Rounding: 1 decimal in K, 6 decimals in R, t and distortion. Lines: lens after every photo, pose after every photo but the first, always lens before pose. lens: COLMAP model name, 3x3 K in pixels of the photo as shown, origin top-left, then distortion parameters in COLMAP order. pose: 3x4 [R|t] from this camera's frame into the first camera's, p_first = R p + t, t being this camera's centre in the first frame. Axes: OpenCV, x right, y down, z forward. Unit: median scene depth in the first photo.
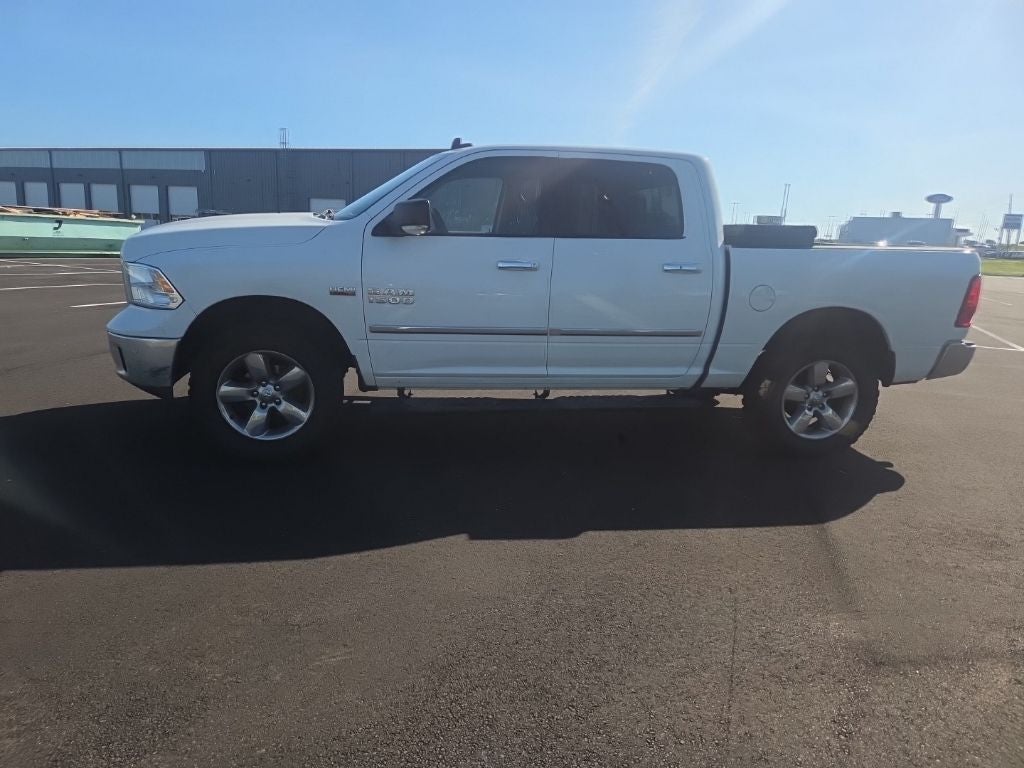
lens RADIAL K [[653.2, 0, 488.4], [0, 653.2, 381.9], [0, 0, 1]] dist [0.066893, -0.048594]
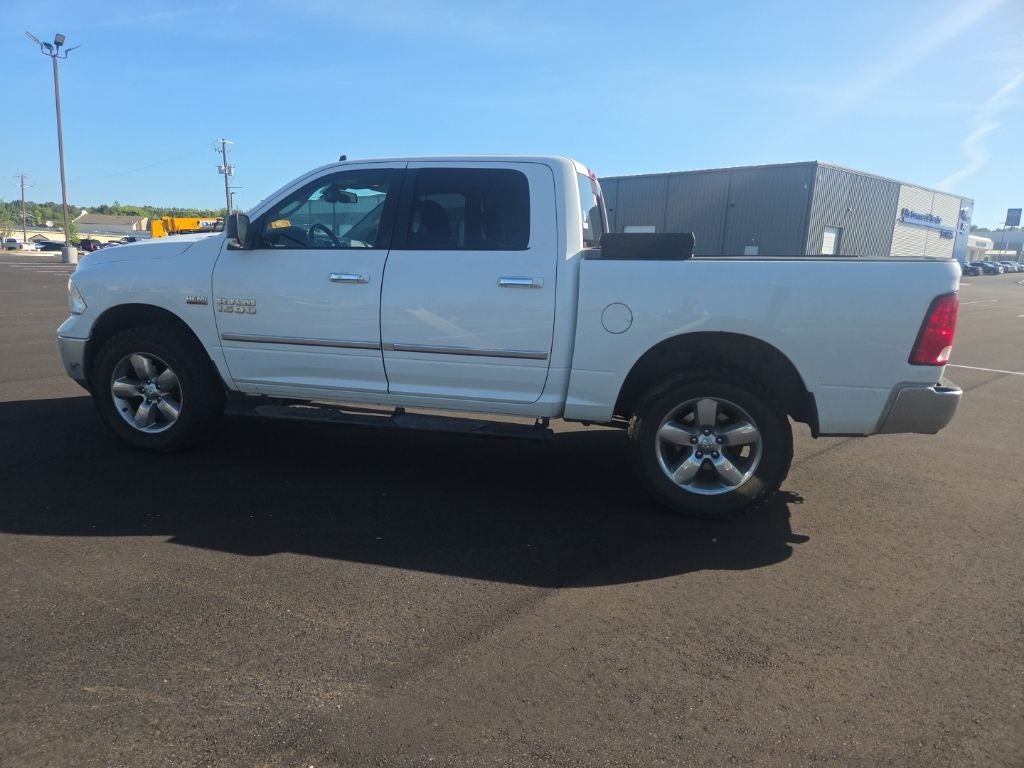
lens RADIAL K [[653.2, 0, 488.4], [0, 653.2, 381.9], [0, 0, 1]] dist [0.066893, -0.048594]
pose [[0.923849, 0.059873, -0.378046, 0.598986], [-0.072850, 0.997140, -0.020105, -0.016498], [0.375761, 0.046114, 0.925568, 0.165863]]
